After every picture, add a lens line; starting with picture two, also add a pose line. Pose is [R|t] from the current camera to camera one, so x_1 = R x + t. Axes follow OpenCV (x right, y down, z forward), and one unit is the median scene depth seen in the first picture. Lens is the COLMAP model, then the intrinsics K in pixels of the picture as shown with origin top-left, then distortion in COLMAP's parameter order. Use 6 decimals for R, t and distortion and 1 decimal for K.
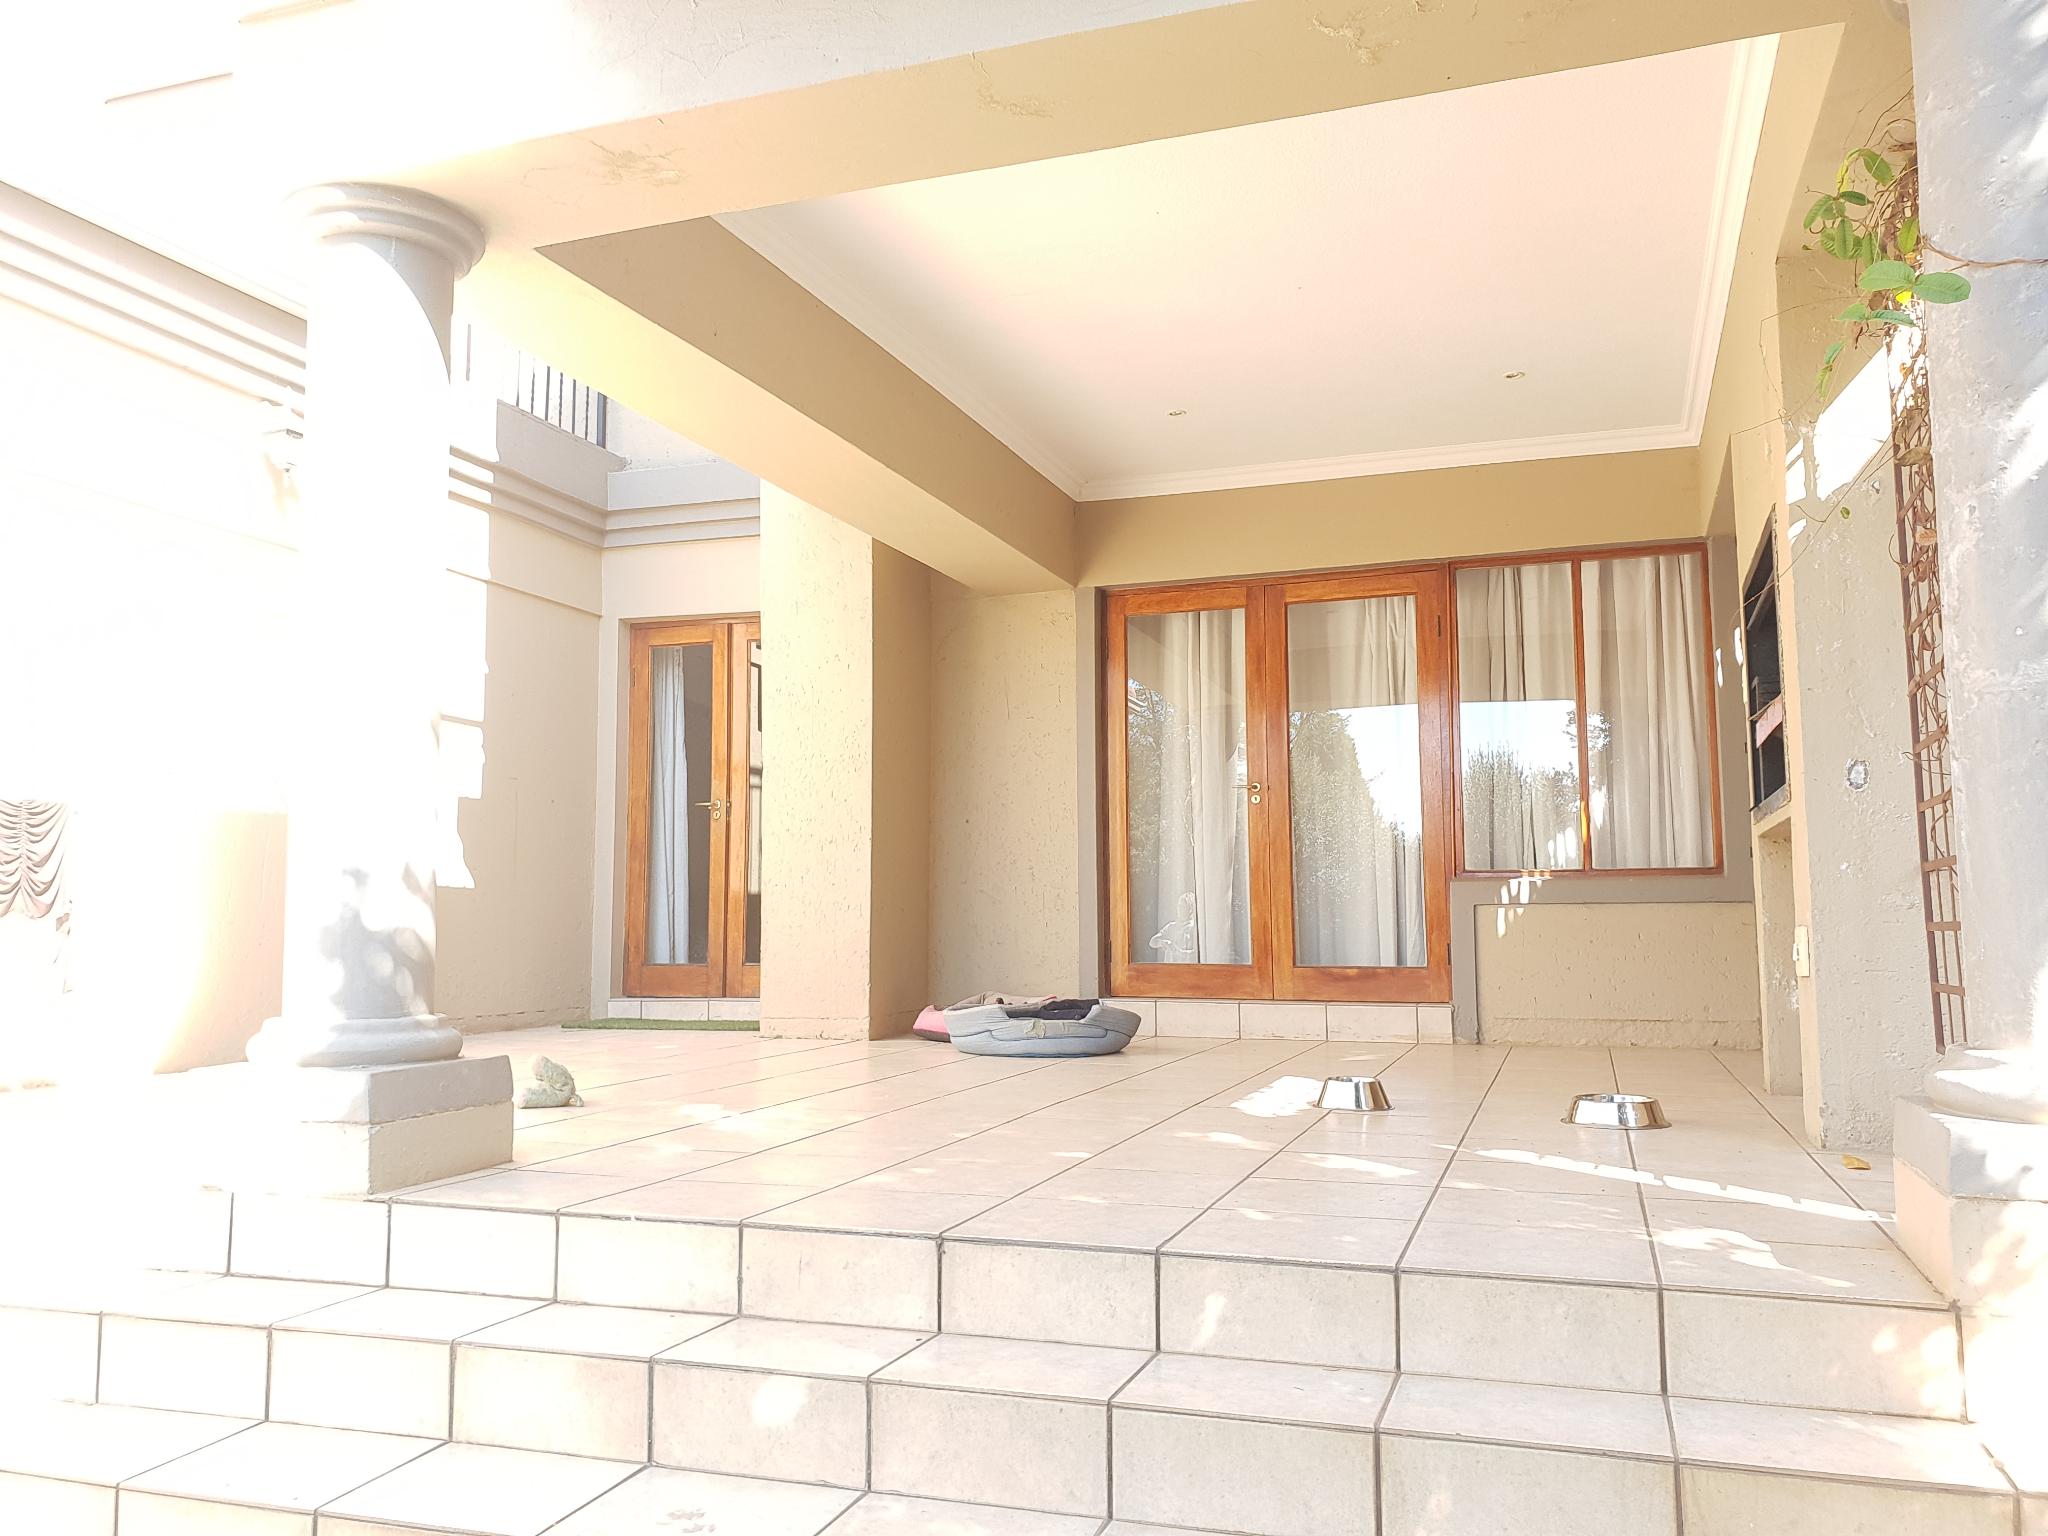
lens RADIAL K [[1559.5, 0, 1017.5], [0, 1559.5, 793.5], [0, 0, 1]] dist [0.064606, -0.095005]
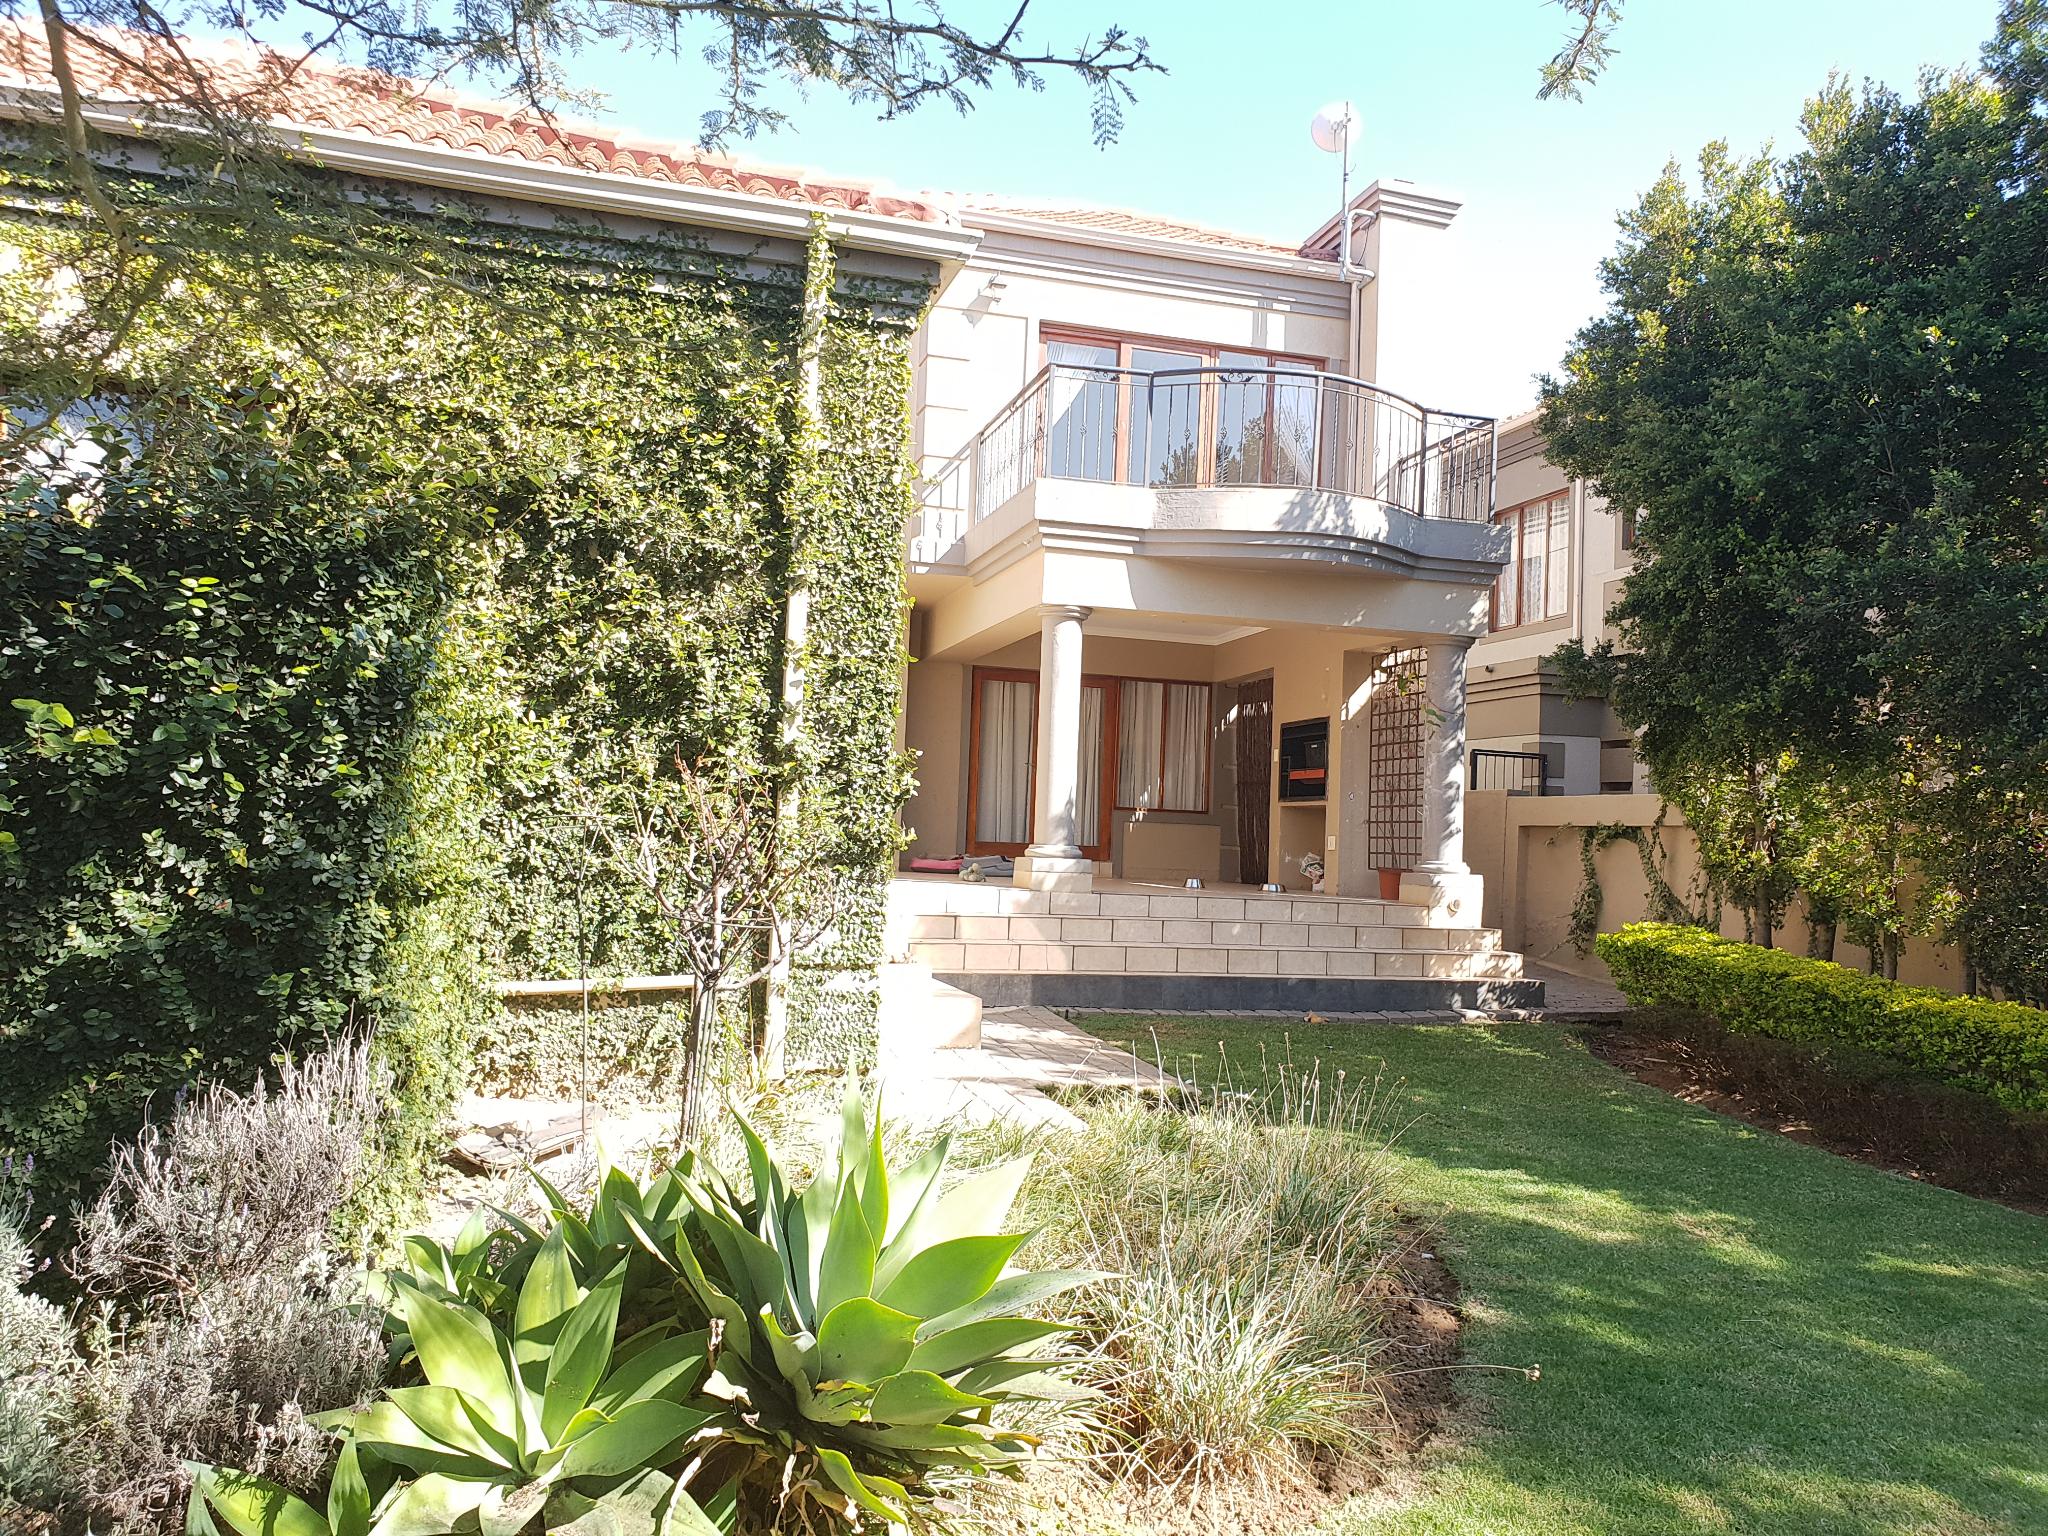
lens RADIAL K [[1559.5, 0, 1017.5], [0, 1559.5, 793.5], [0, 0, 1]] dist [0.064606, -0.095005]
pose [[0.819287, 0.056446, 0.570598, -1.239194], [-0.093829, 0.994926, 0.036303, -0.043998], [-0.565654, -0.083281, 0.820427, -0.888765]]
